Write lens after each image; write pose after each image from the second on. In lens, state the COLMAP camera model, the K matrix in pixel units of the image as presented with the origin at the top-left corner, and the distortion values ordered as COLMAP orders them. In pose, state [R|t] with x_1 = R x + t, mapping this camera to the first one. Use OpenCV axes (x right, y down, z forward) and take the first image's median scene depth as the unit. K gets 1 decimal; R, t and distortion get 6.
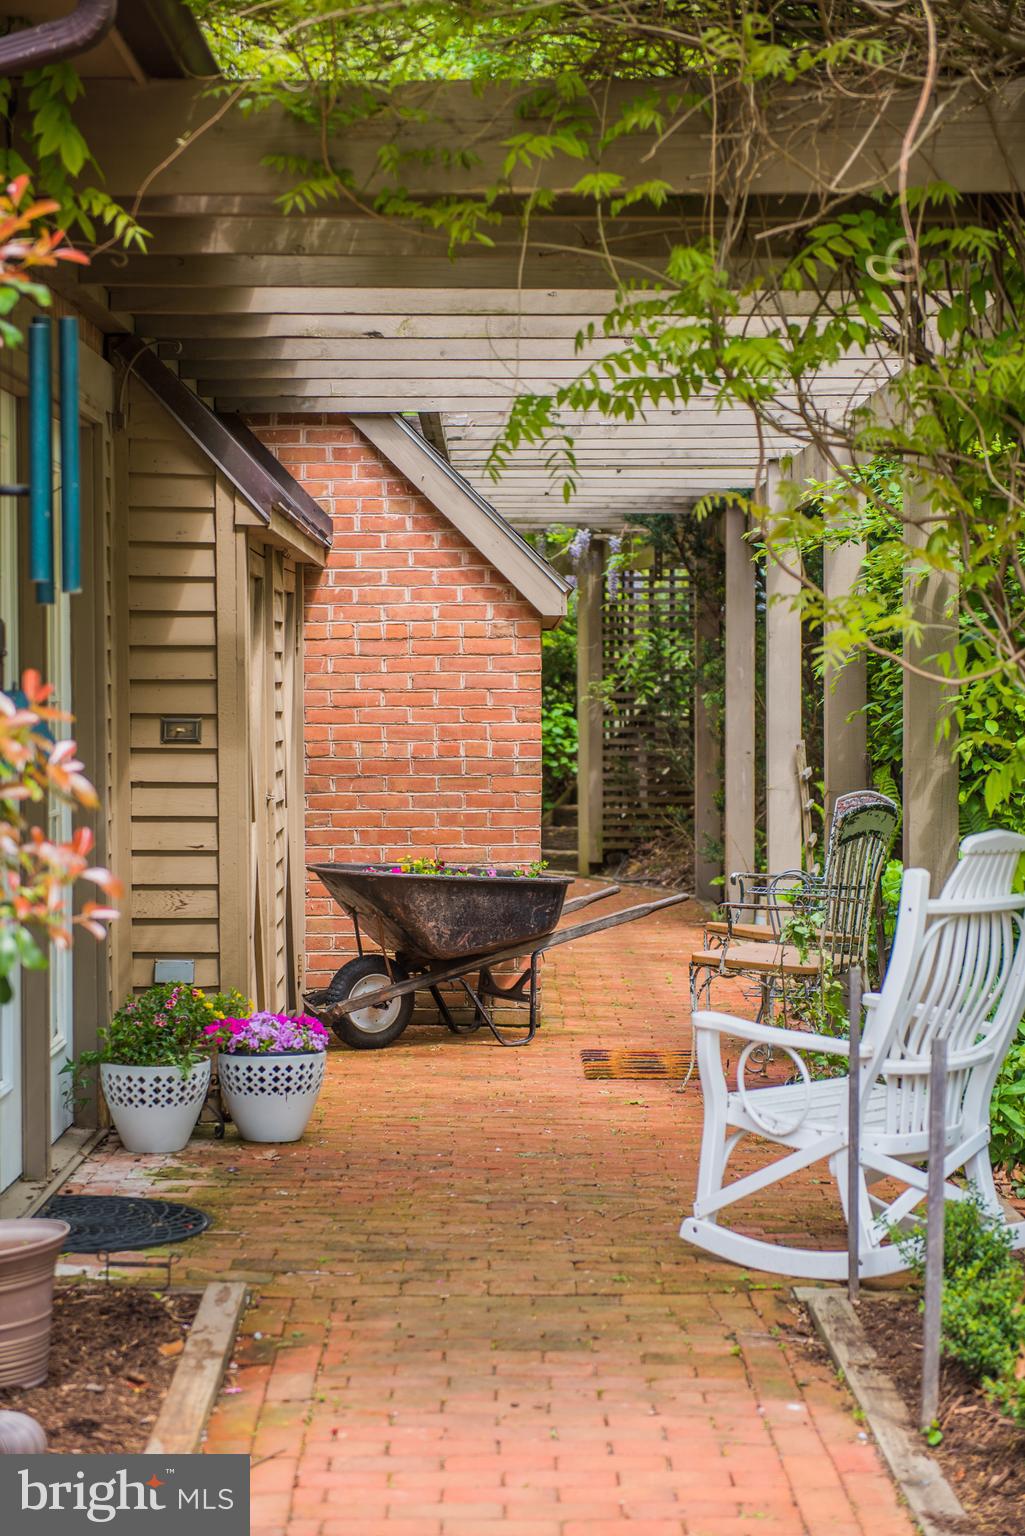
lens RADIAL K [[3063.4, 0, 512.5], [0, 3063.4, 768.0], [0, 0, 1]] dist [-0.000755, 0.024566]
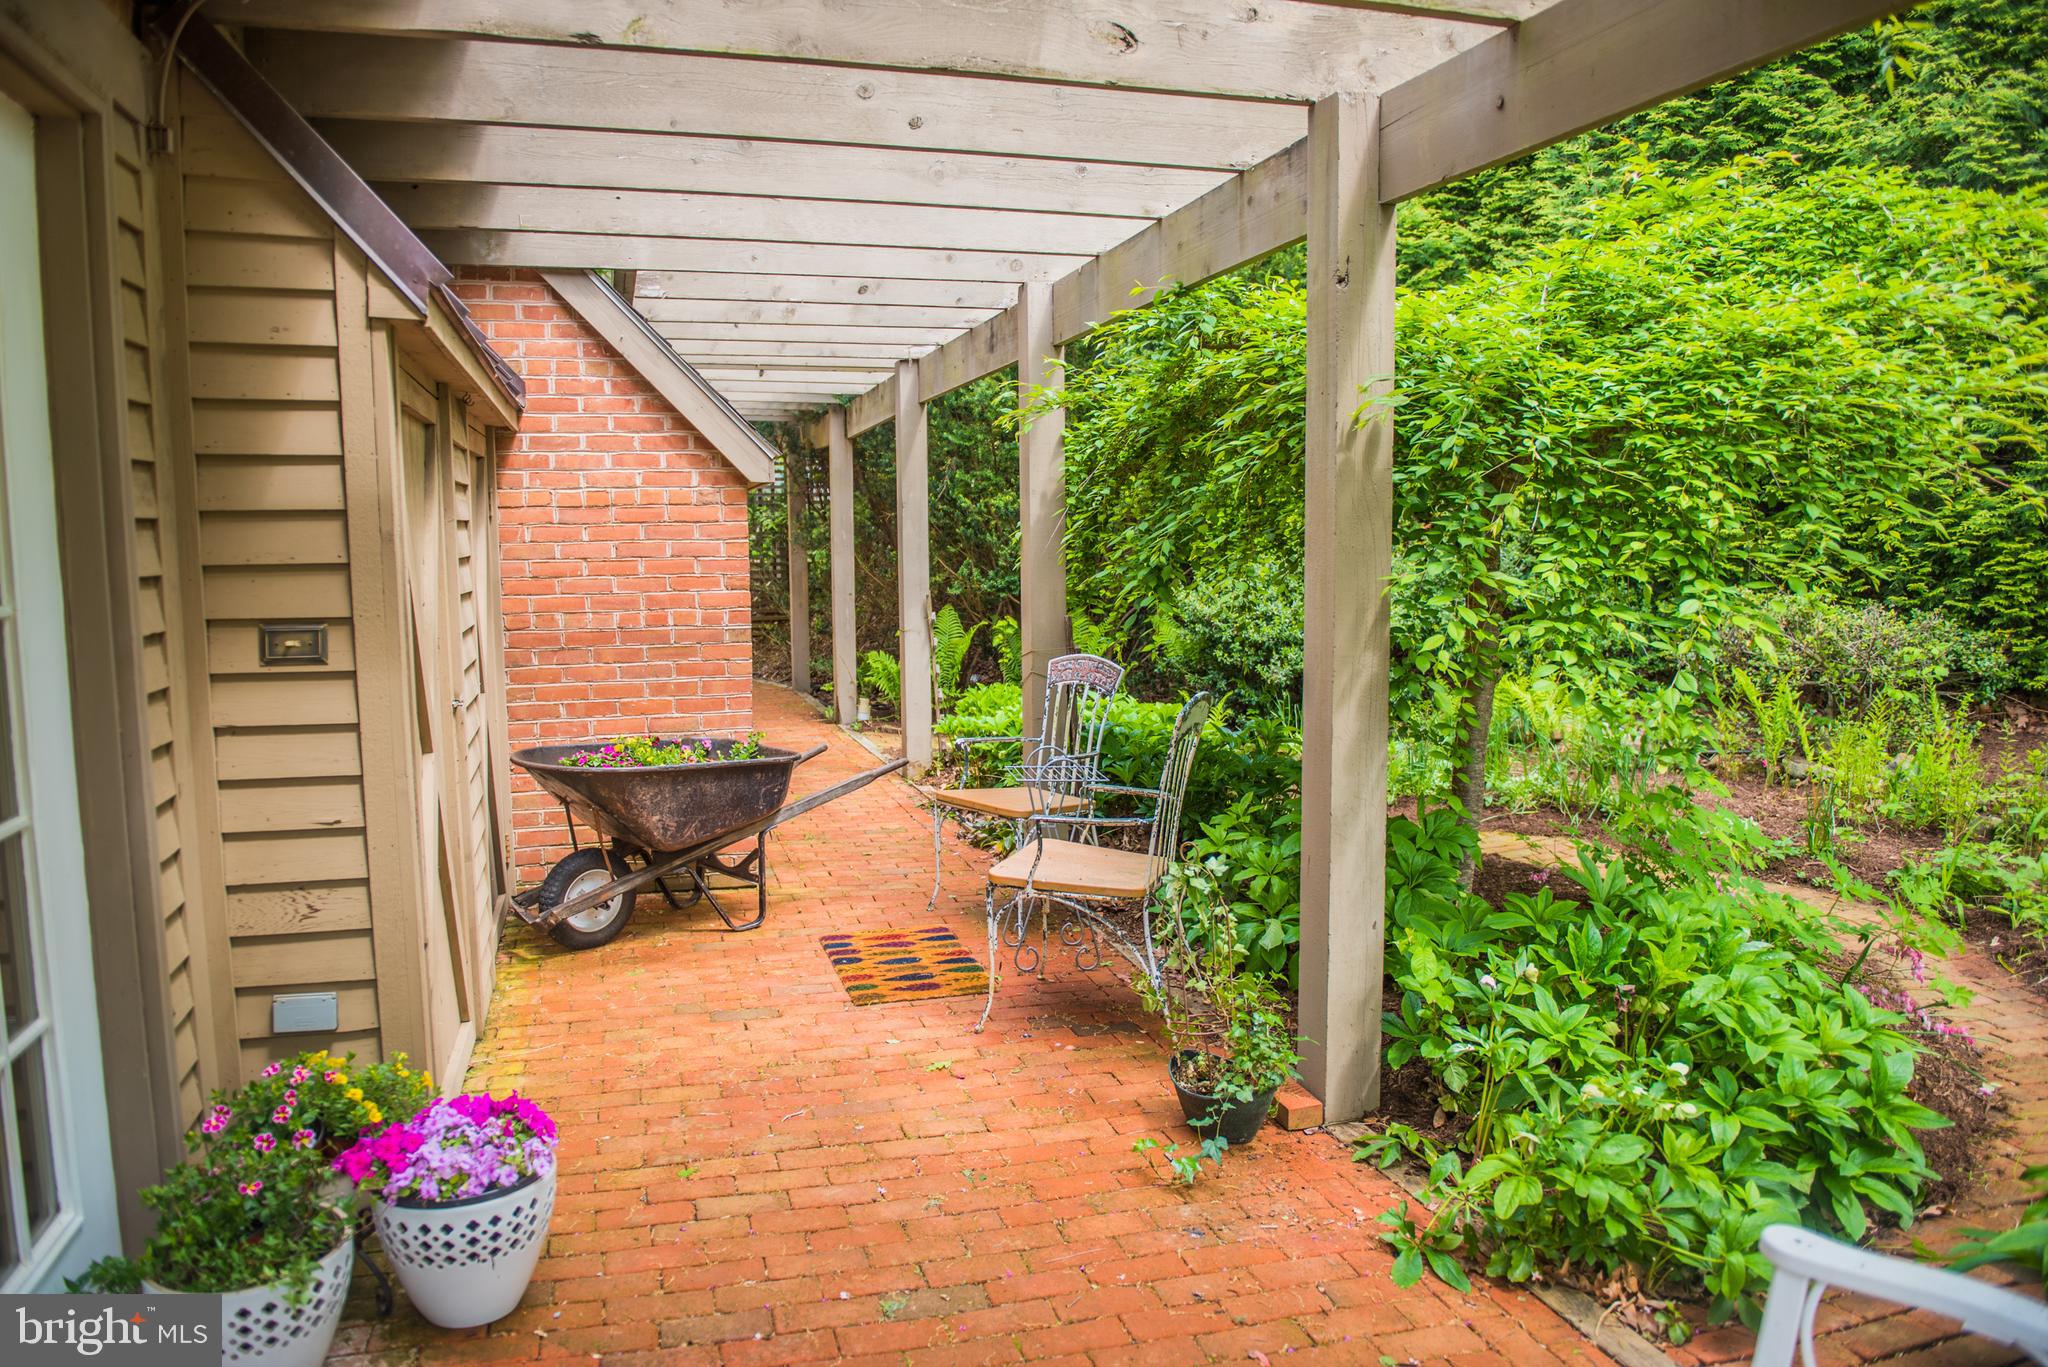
lens RADIAL K [[1382.8, 0, 1024.0], [0, 1382.8, 683.5], [0, 0, 1]] dist [-0.058426, -0.000743]
pose [[0.958239, -0.034926, 0.283829, -0.042986], [0.012231, 0.996611, 0.081345, -0.025211], [-0.285708, -0.074477, 0.955418, 0.684452]]
